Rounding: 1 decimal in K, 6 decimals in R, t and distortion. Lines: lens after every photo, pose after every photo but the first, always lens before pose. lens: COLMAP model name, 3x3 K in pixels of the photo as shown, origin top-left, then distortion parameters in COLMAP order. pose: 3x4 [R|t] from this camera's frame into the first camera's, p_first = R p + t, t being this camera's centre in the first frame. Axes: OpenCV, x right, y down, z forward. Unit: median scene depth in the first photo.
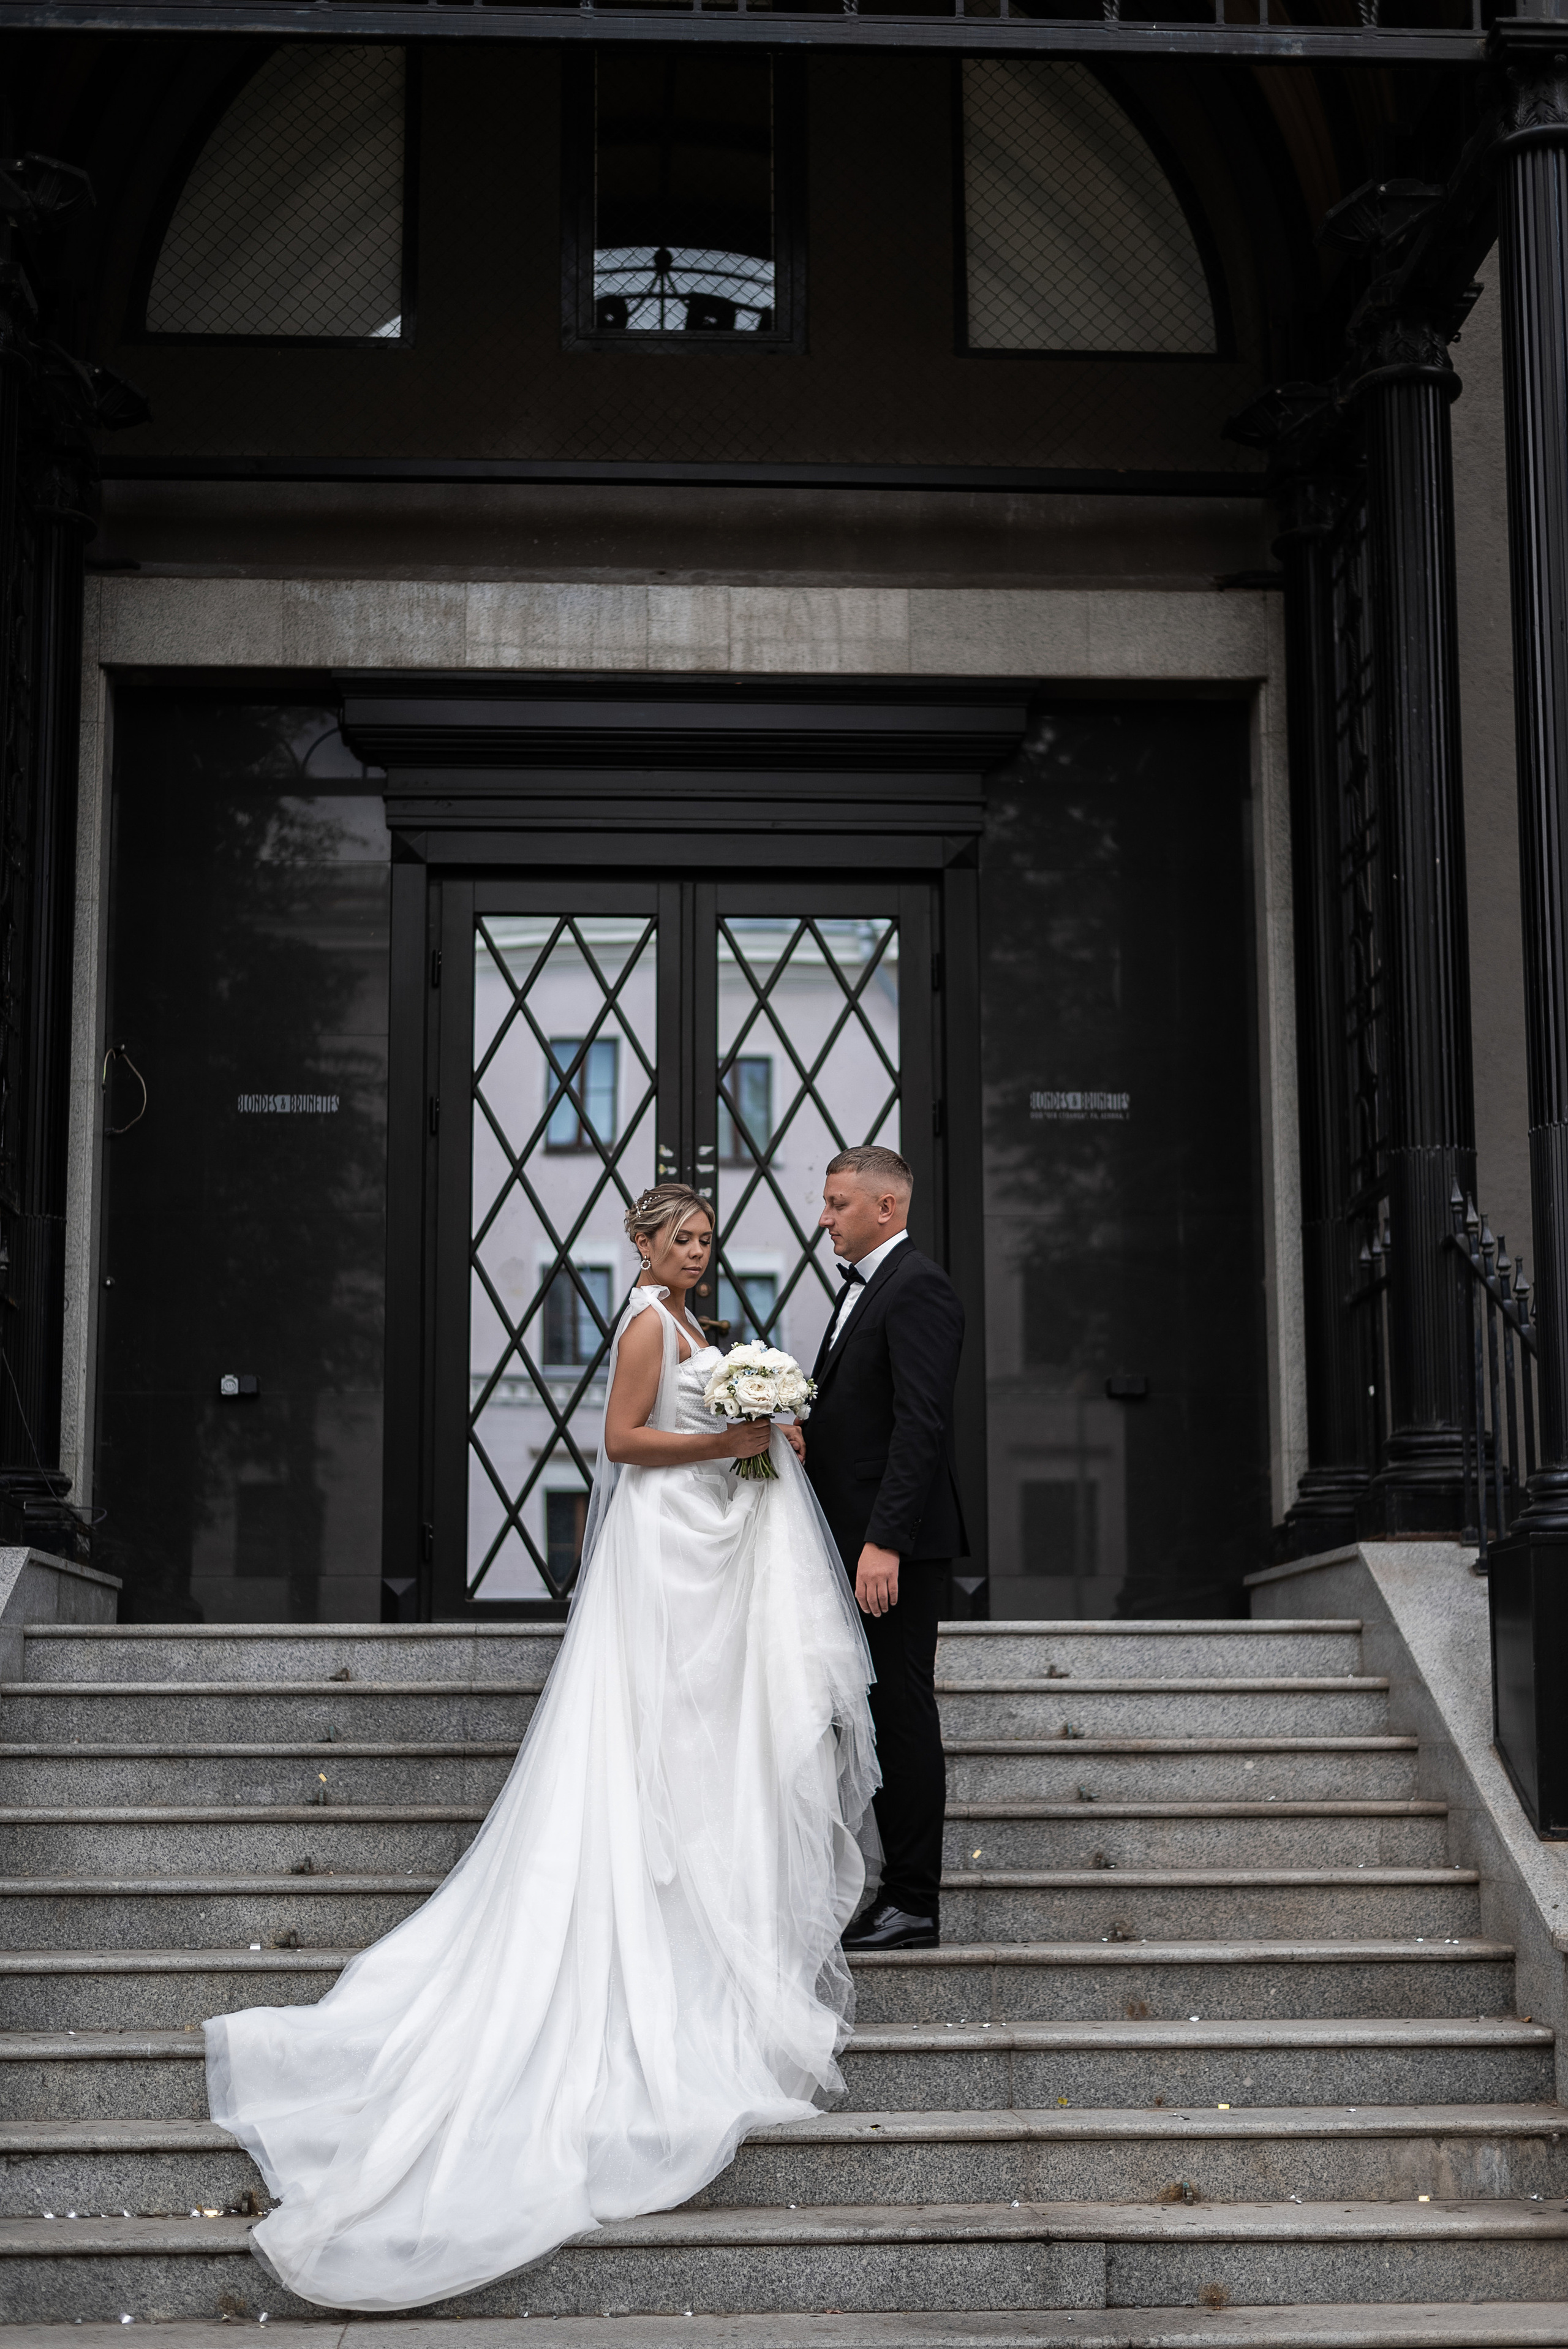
lens RADIAL K [[3429.3, 0, 796.5], [0, 3429.3, 1172.7], [0, 0, 1]] dist [-0.006482, 0.052021]
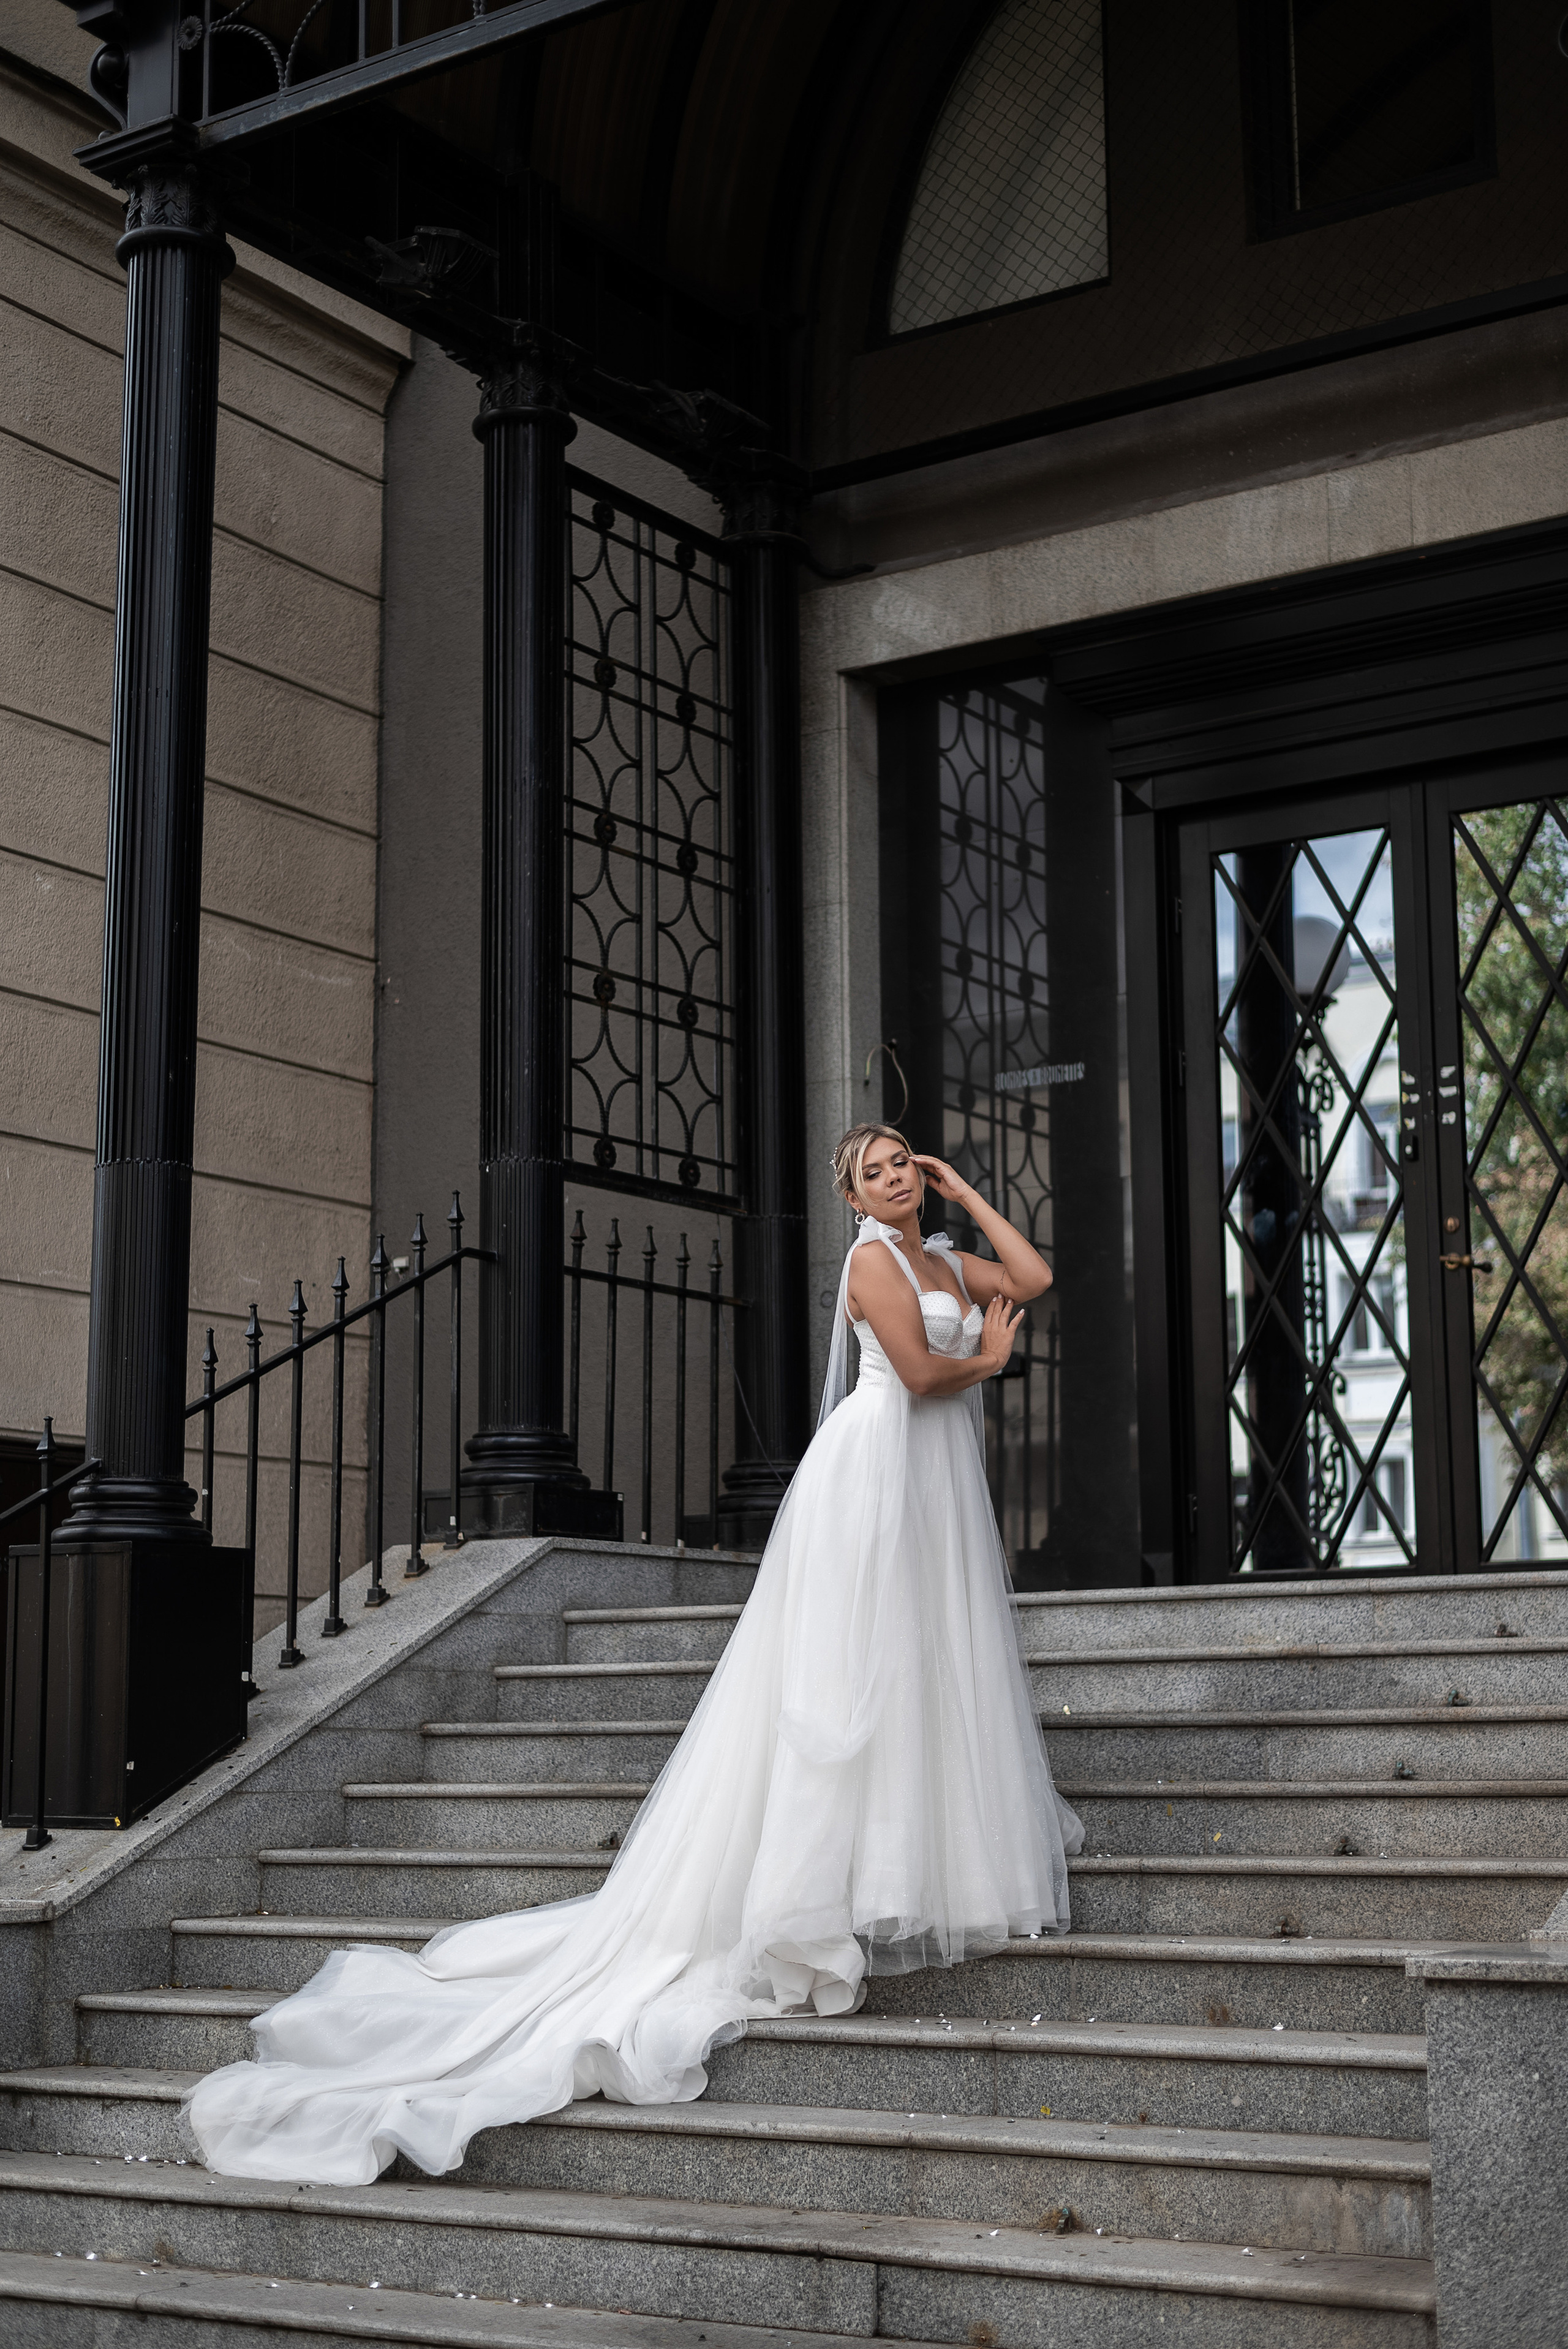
lens RADIAL K [[3429.3, 0, 796.5], [0, 3429.3, 1172.7], [0, 0, 1]] dist [-0.006482, 0.052021]
pose [[0.797214, -0.104354, -0.594609, 0.532141], [0.103301, 0.994000, -0.035947, 0.049856], [0.594792, -0.032767, 0.803211, 0.234386]]
